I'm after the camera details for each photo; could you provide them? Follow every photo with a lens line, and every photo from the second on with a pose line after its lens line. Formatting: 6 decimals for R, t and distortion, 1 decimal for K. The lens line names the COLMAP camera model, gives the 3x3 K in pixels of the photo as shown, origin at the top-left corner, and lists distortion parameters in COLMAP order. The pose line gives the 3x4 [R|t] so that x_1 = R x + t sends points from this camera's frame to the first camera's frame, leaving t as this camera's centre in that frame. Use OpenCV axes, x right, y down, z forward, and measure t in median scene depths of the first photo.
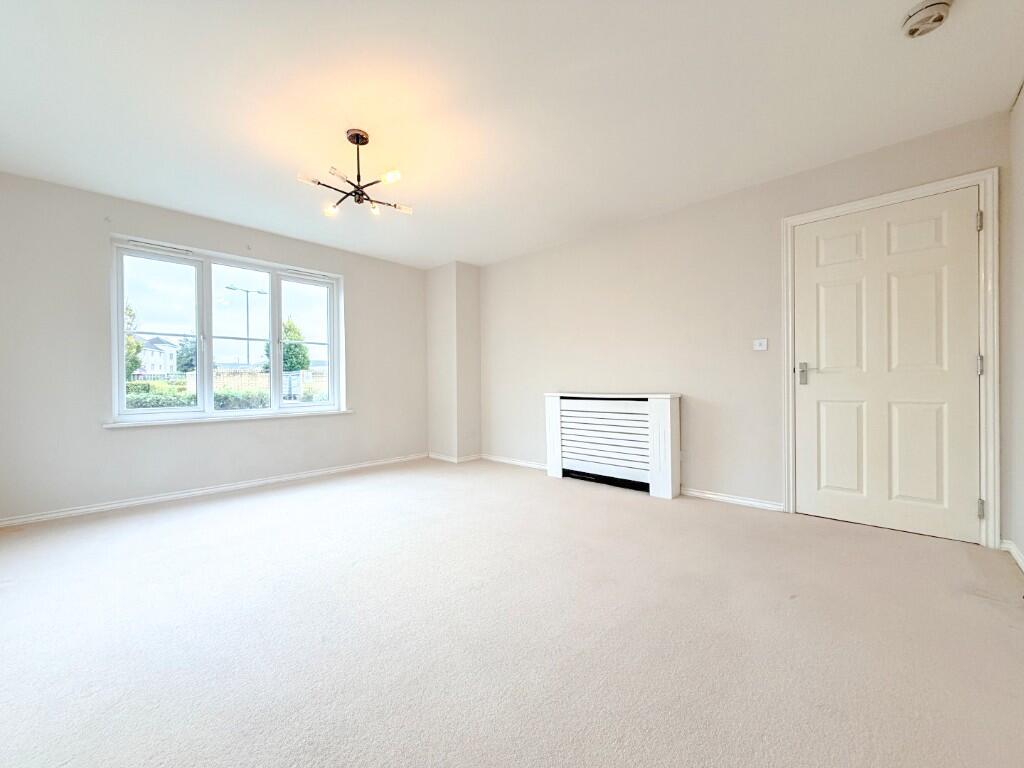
lens RADIAL K [[409.0, 0, 513.2], [0, 409.0, 385.9], [0, 0, 1]] dist [0.003035, -0.000616]
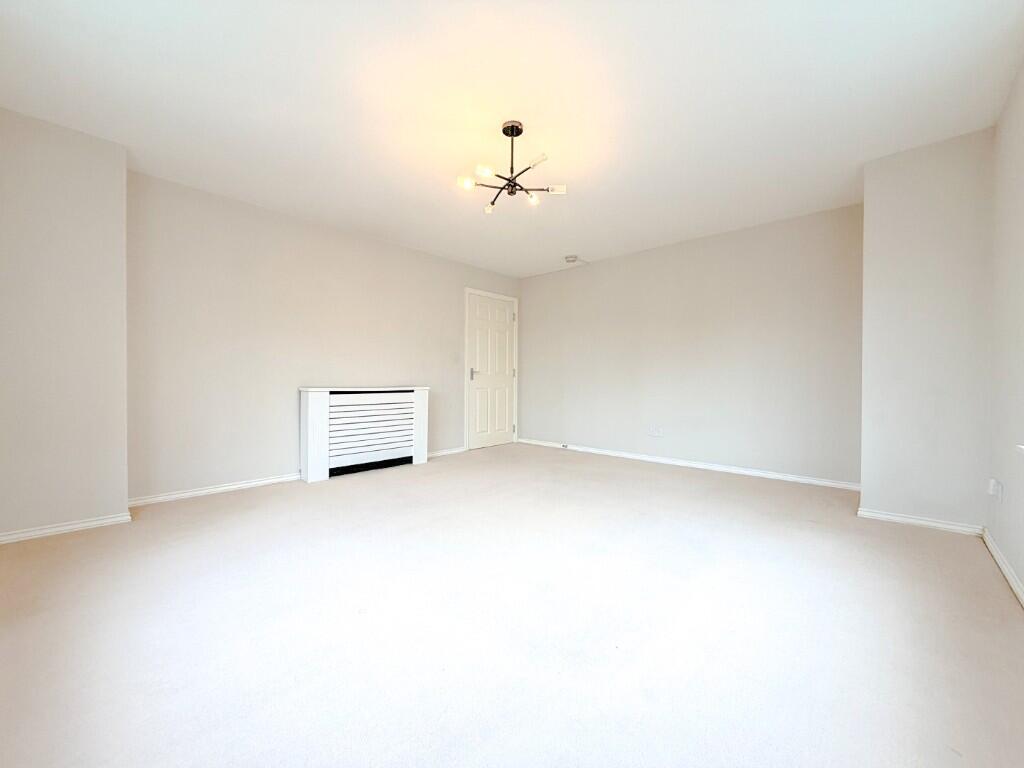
lens RADIAL K [[409.0, 0, 511.3], [0, 409.0, 381.1], [0, 0, 1]] dist [0.003035, -0.000616]
pose [[-0.007021, -0.001741, 0.999974, -1.178725], [-0.003936, 0.999991, 0.001713, -0.001632], [-0.999968, -0.003924, -0.007028, 0.857378]]
